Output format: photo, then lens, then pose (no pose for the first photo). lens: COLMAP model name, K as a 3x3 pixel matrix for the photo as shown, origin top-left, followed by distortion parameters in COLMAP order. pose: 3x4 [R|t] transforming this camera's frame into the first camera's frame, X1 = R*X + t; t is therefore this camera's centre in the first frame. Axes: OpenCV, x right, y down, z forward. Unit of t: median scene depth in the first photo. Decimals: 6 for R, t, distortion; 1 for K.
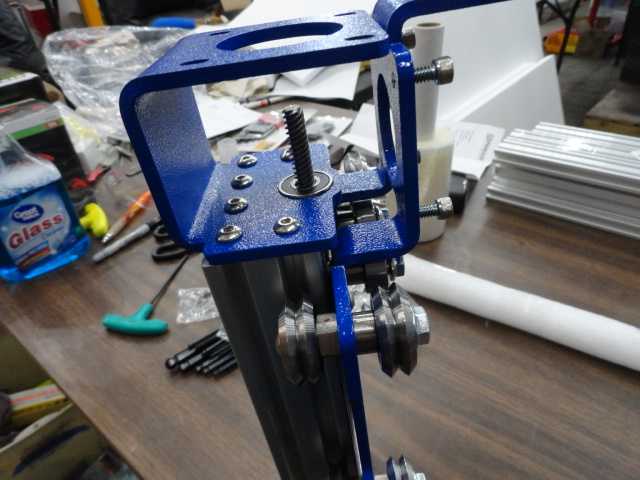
lens RADIAL K [[443.7, 0, 313.6], [0, 443.7, 239.3], [0, 0, 1]] dist [0.005841, -0.003026]
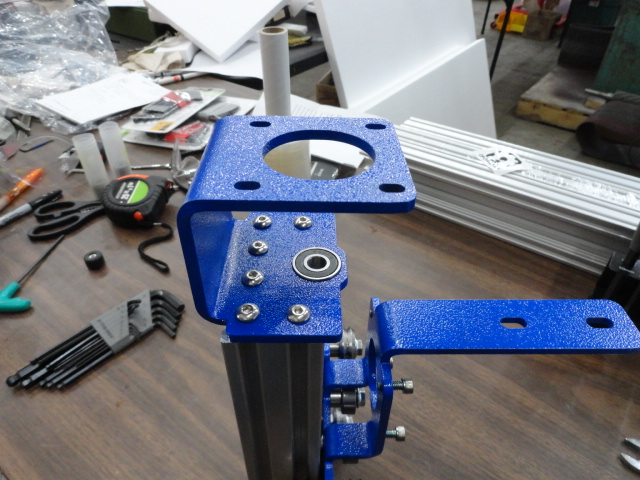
lens RADIAL K [[443.7, 0, 316.9], [0, 443.7, 239.4], [0, 0, 1]] dist [0.005841, -0.003026]
pose [[0.996197, 0.017500, 0.085358, 0.154208], [-0.023757, 0.997060, 0.072847, -0.031594], [-0.083832, -0.074598, 0.993684, -0.065753]]
